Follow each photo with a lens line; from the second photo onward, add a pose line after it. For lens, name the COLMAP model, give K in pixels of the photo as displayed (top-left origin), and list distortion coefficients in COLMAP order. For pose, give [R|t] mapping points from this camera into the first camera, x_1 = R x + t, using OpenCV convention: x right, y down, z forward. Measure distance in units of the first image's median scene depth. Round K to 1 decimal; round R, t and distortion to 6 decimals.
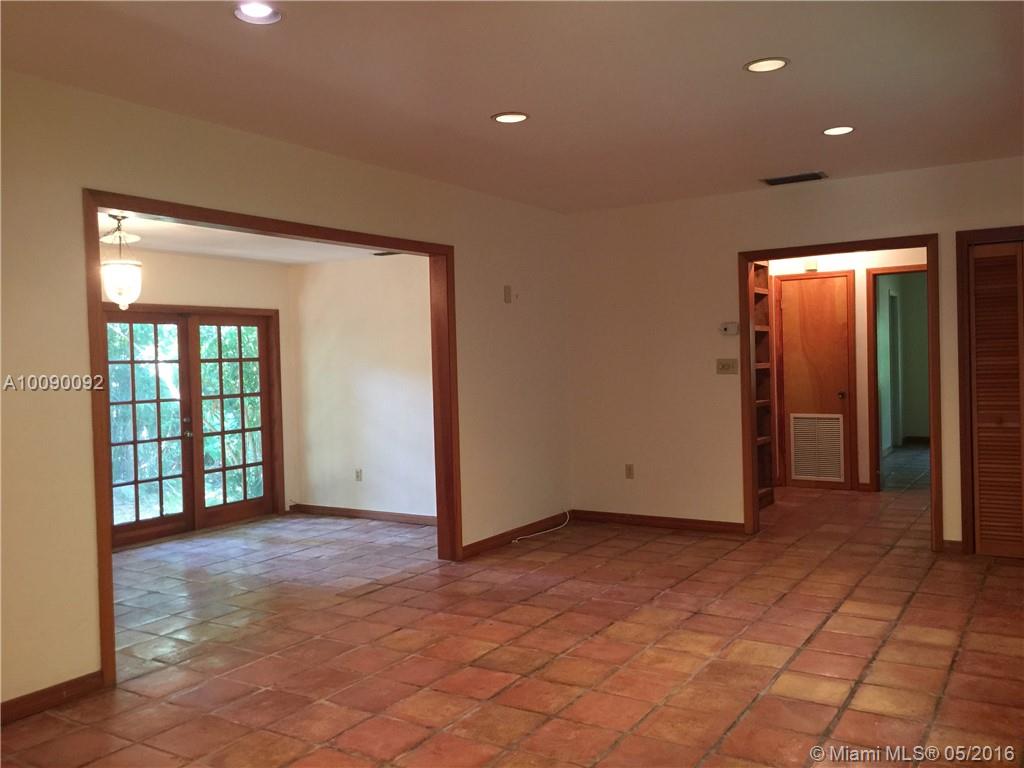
lens RADIAL K [[886.3, 0, 507.8], [0, 886.3, 377.7], [0, 0, 1]] dist [0.045477, -0.013201]
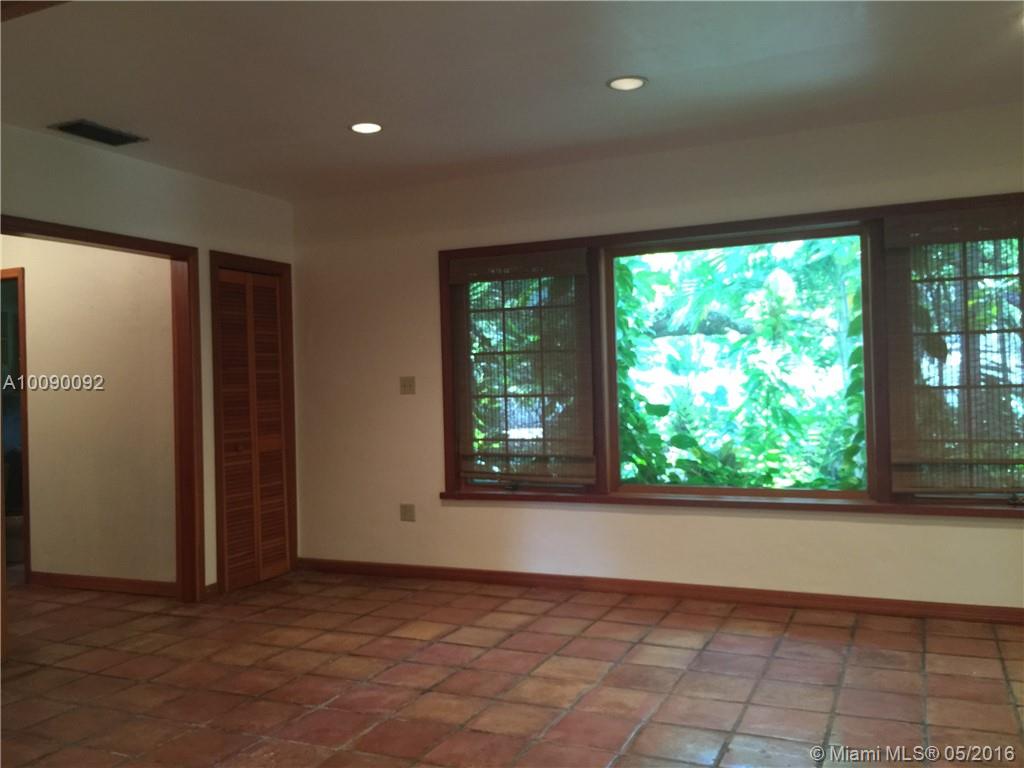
lens RADIAL K [[886.3, 0, 507.8], [0, 886.3, 377.7], [0, 0, 1]] dist [0.045477, -0.013201]
pose [[-0.131696, 0.038069, 0.990559, -0.585287], [0.053562, 0.998076, -0.031237, 0.021239], [-0.989842, 0.048943, -0.133482, 1.040996]]
